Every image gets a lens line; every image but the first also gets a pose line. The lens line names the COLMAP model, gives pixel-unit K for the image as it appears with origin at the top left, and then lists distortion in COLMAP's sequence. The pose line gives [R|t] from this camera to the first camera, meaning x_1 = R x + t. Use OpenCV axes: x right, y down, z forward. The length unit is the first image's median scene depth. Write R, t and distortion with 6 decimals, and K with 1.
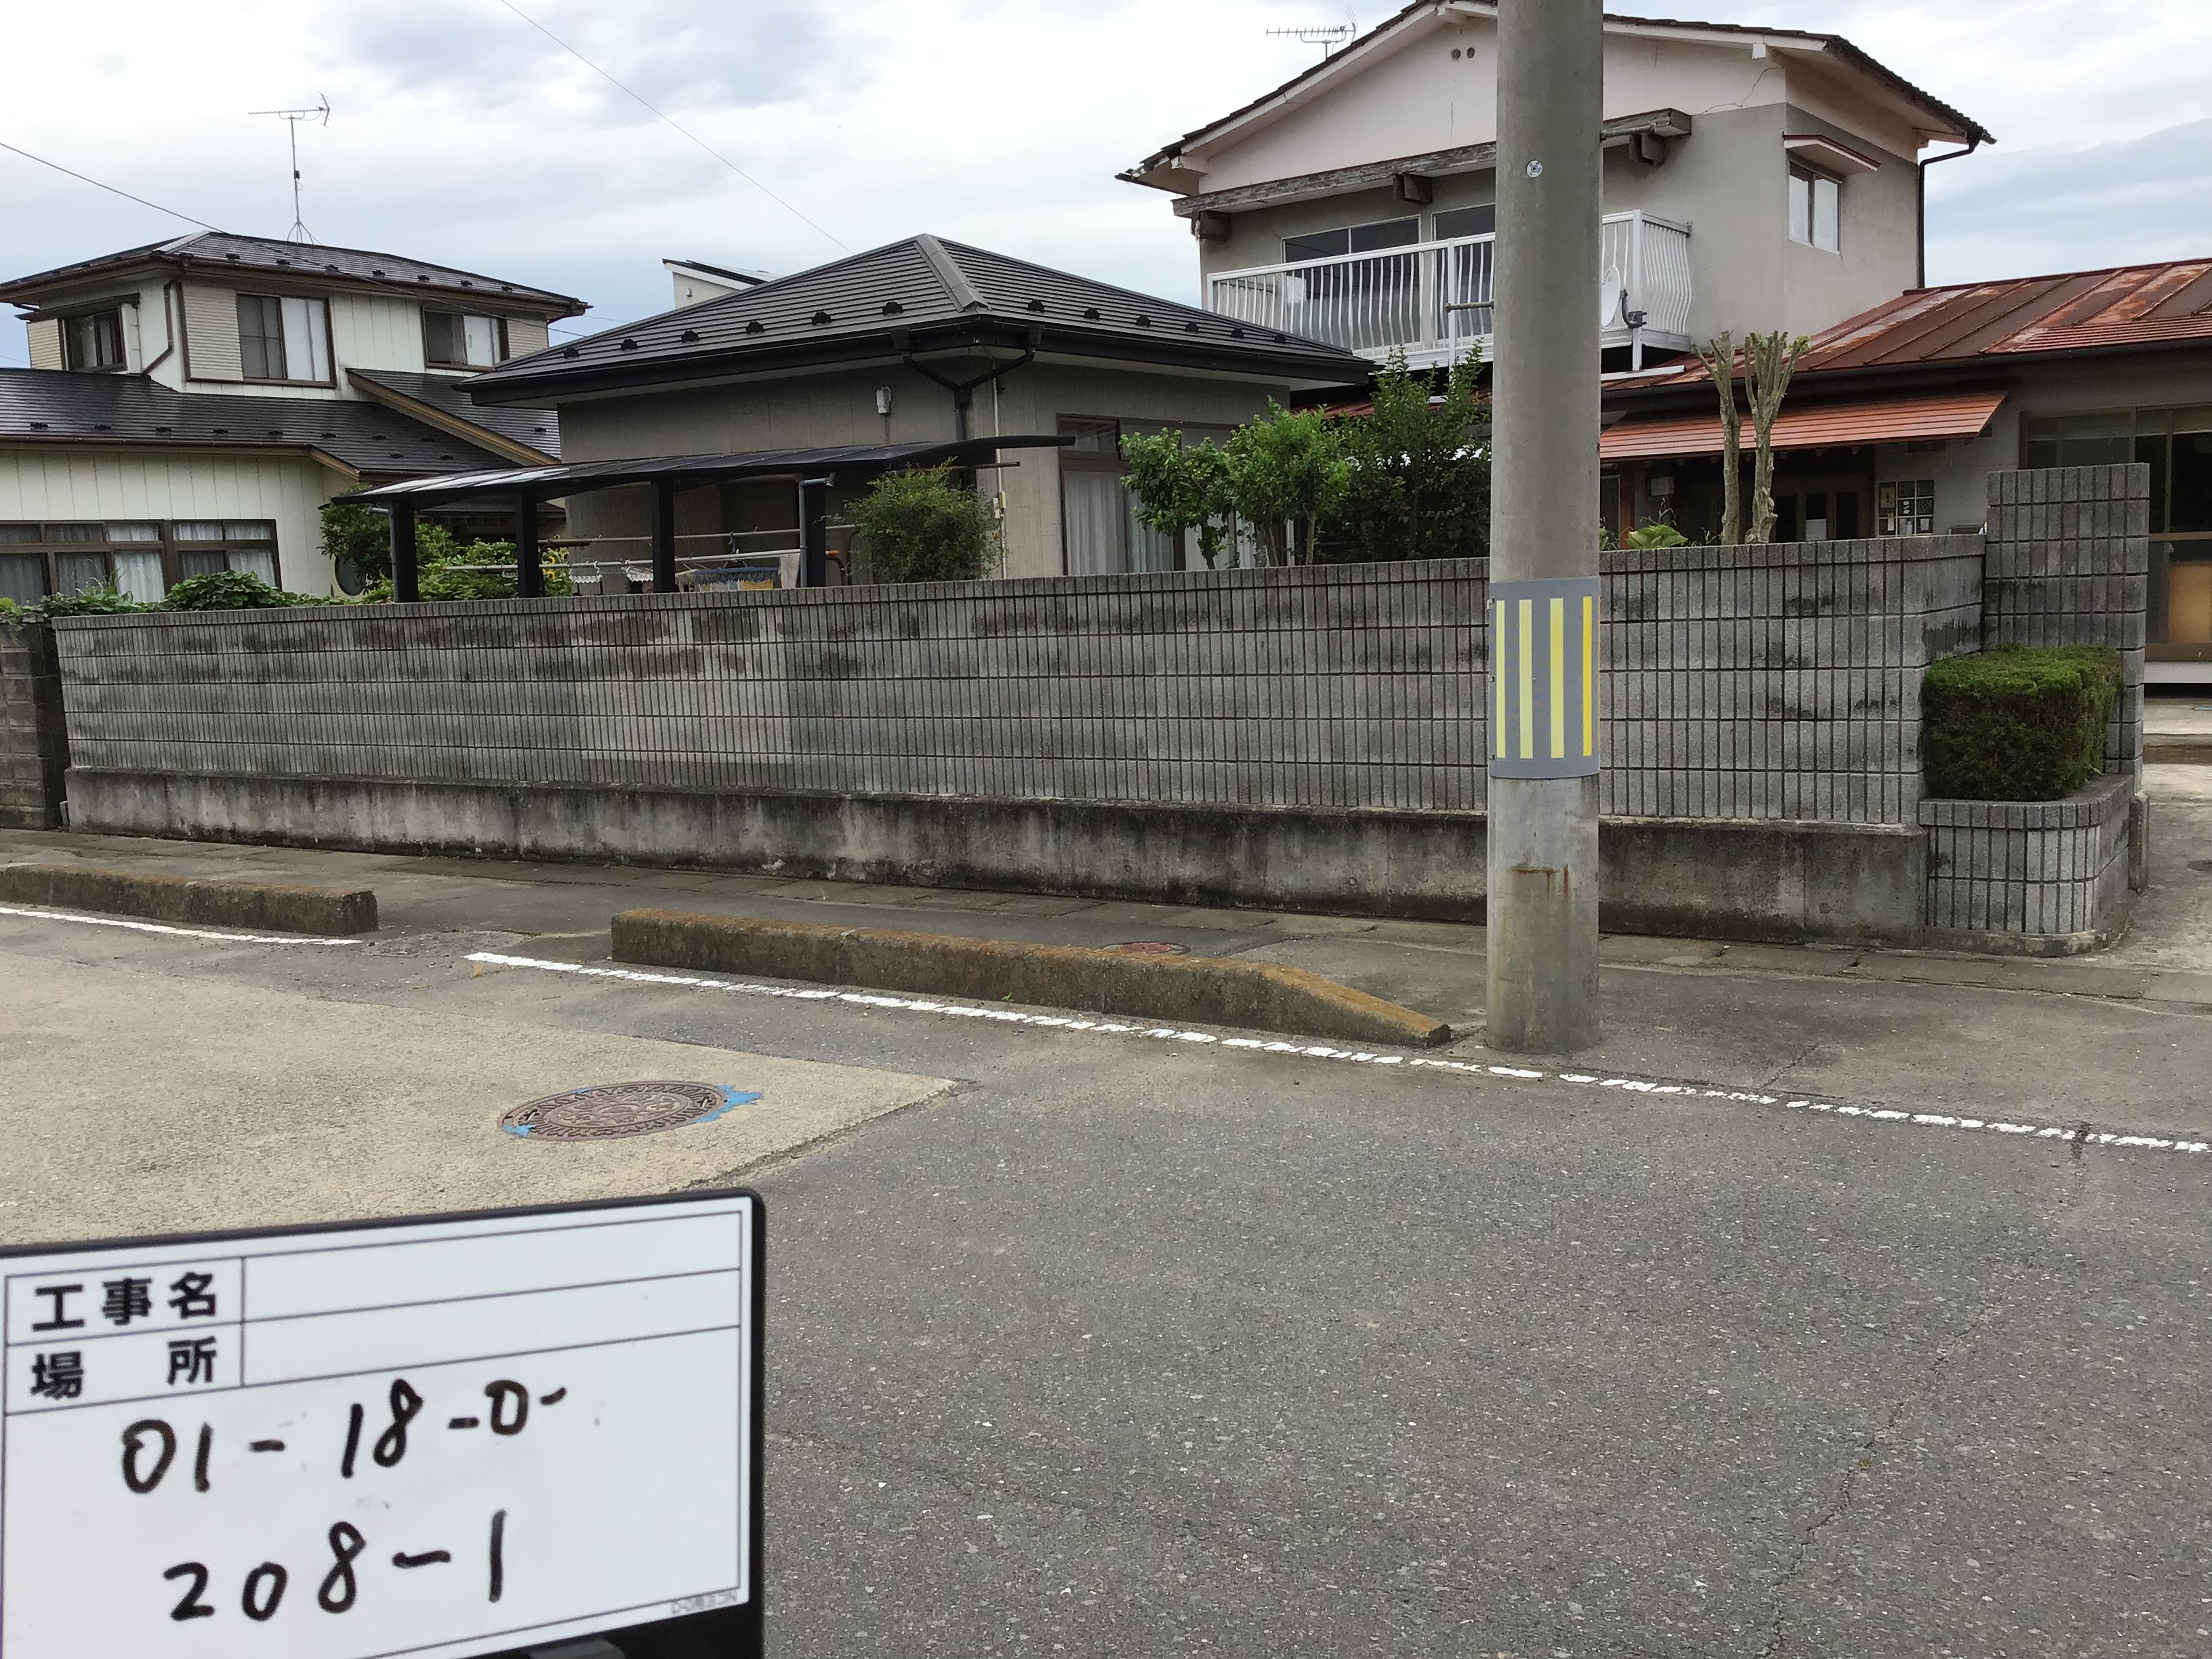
lens RADIAL K [[2012.0, 0, 1106.0], [0, 2012.0, 829.5], [0, 0, 1]] dist [0.115047, -0.224149]
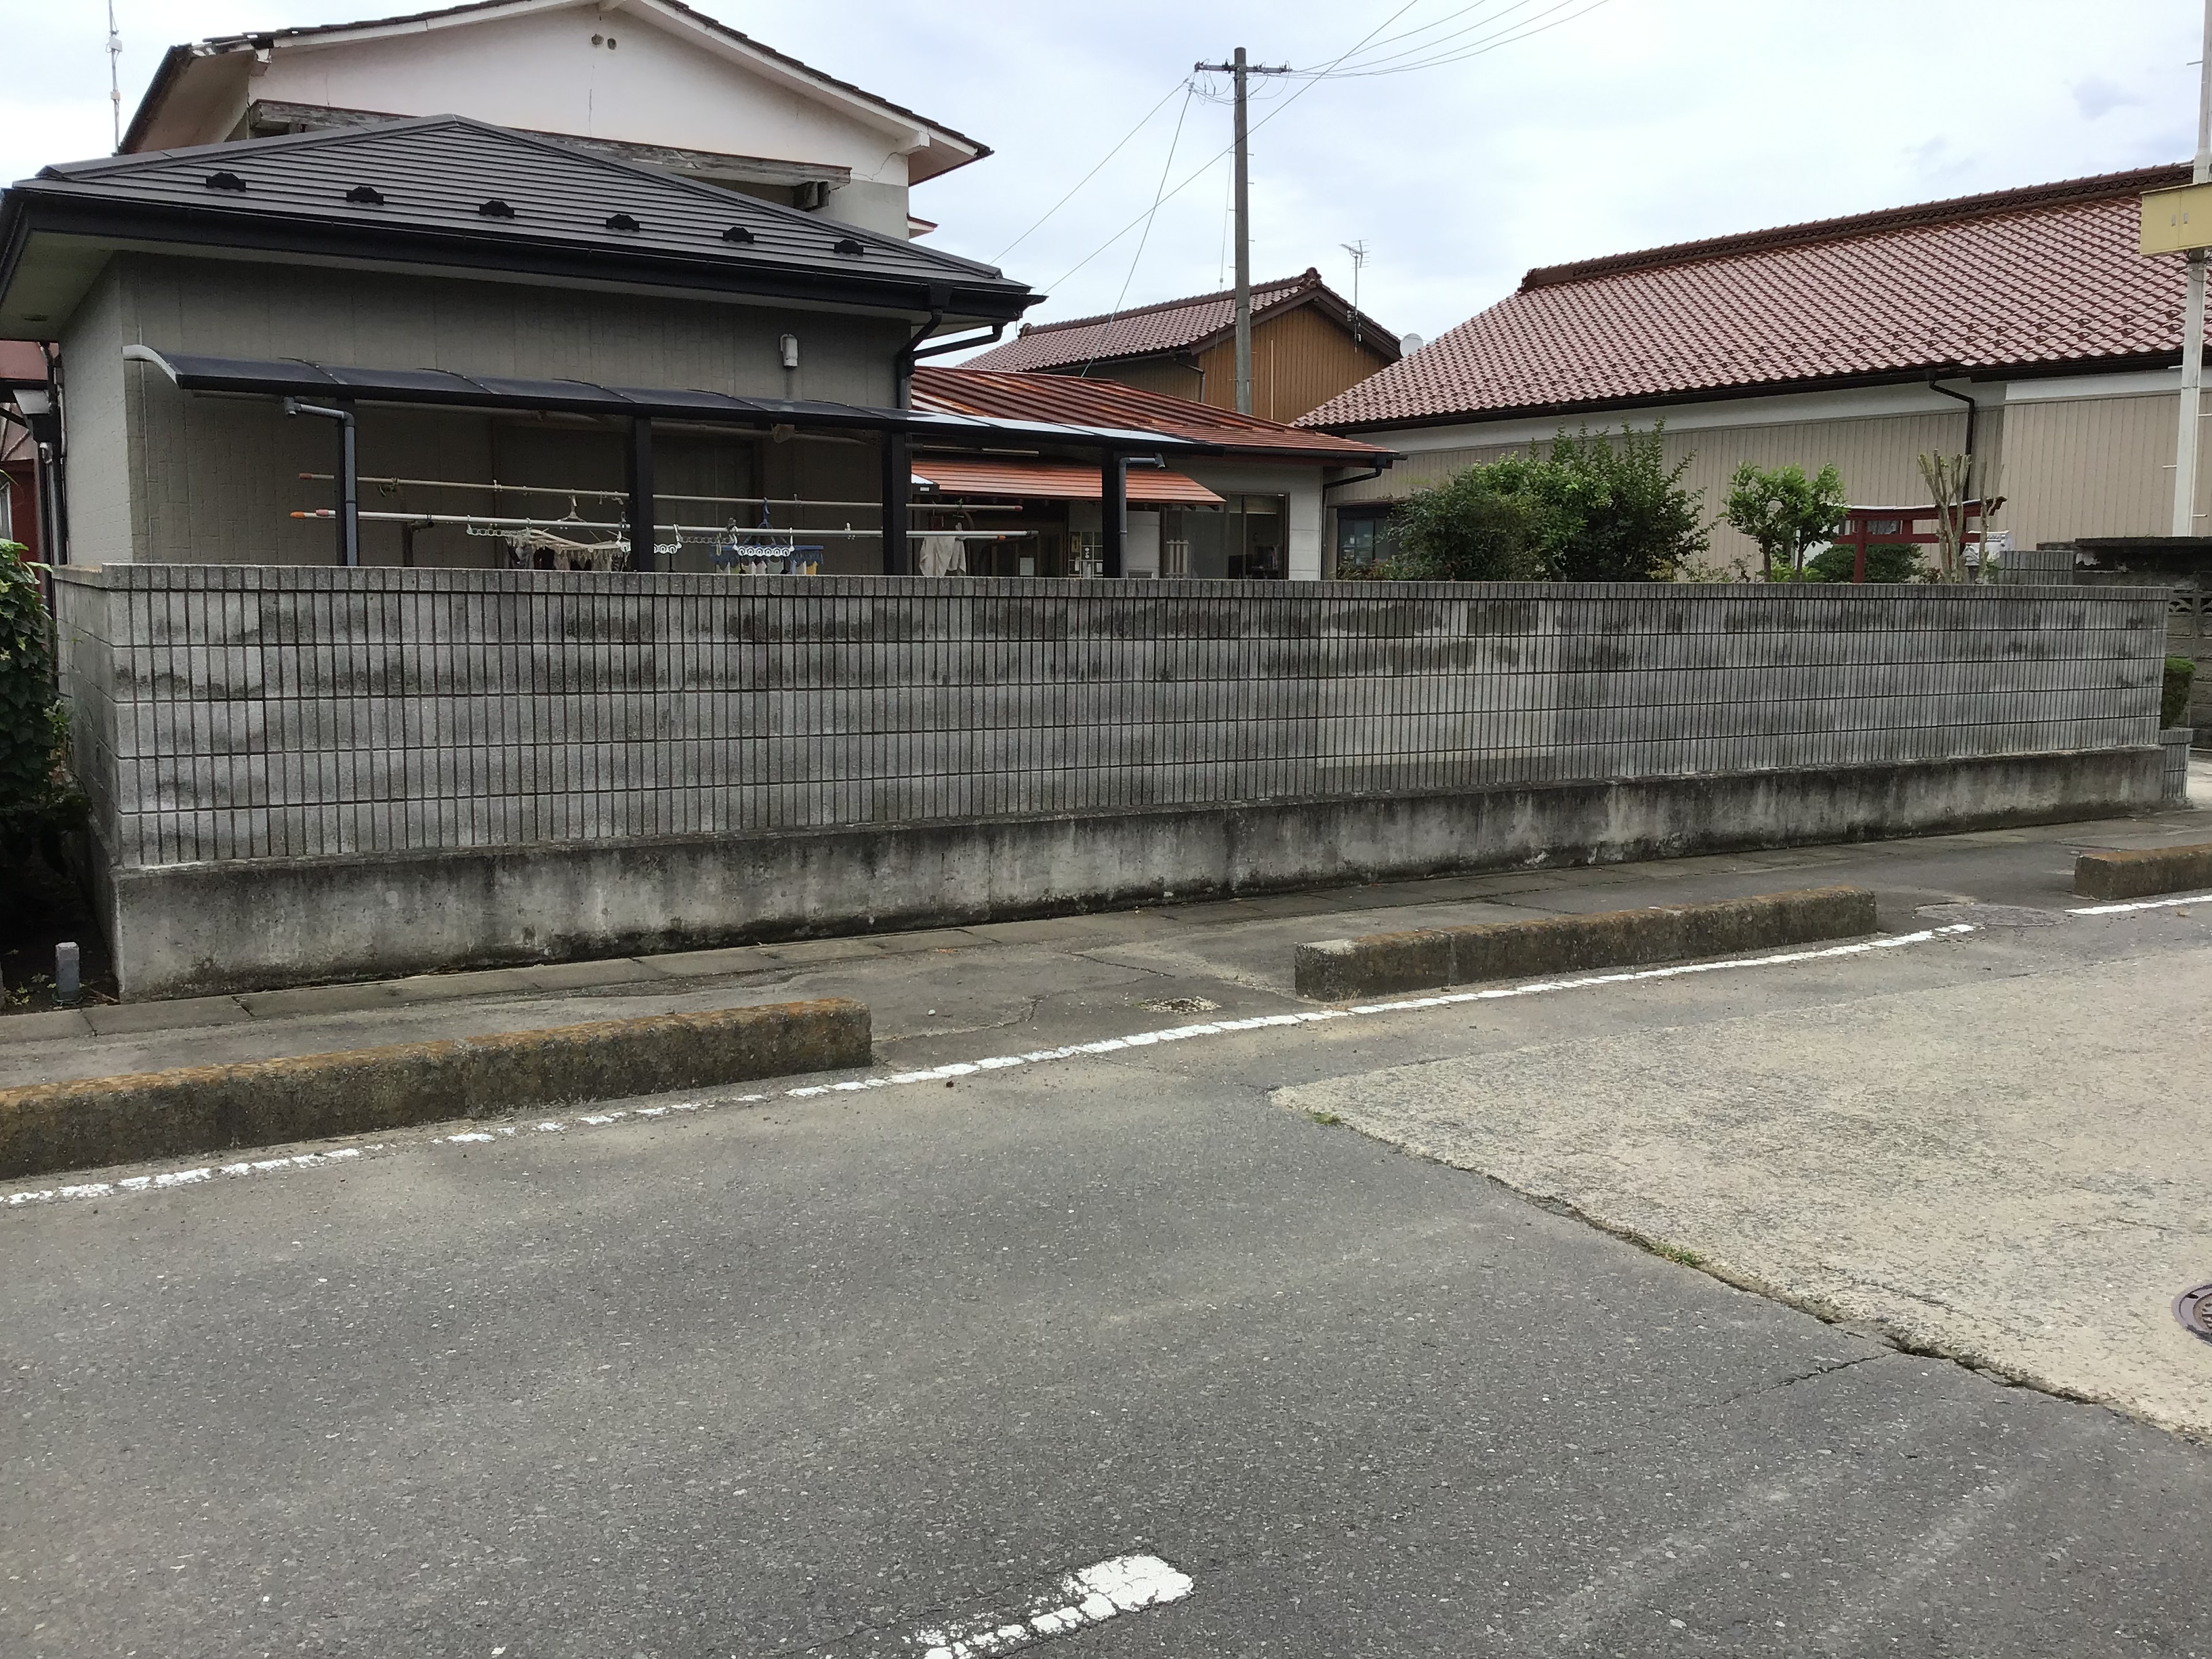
lens RADIAL K [[2012.0, 0, 1106.0], [0, 2012.0, 829.5], [0, 0, 1]] dist [0.115047, -0.224149]
pose [[0.400804, -0.065987, 0.913784, -1.135319], [0.086684, 0.995660, 0.033878, -0.047819], [-0.912054, 0.065632, 0.404784, 0.769609]]
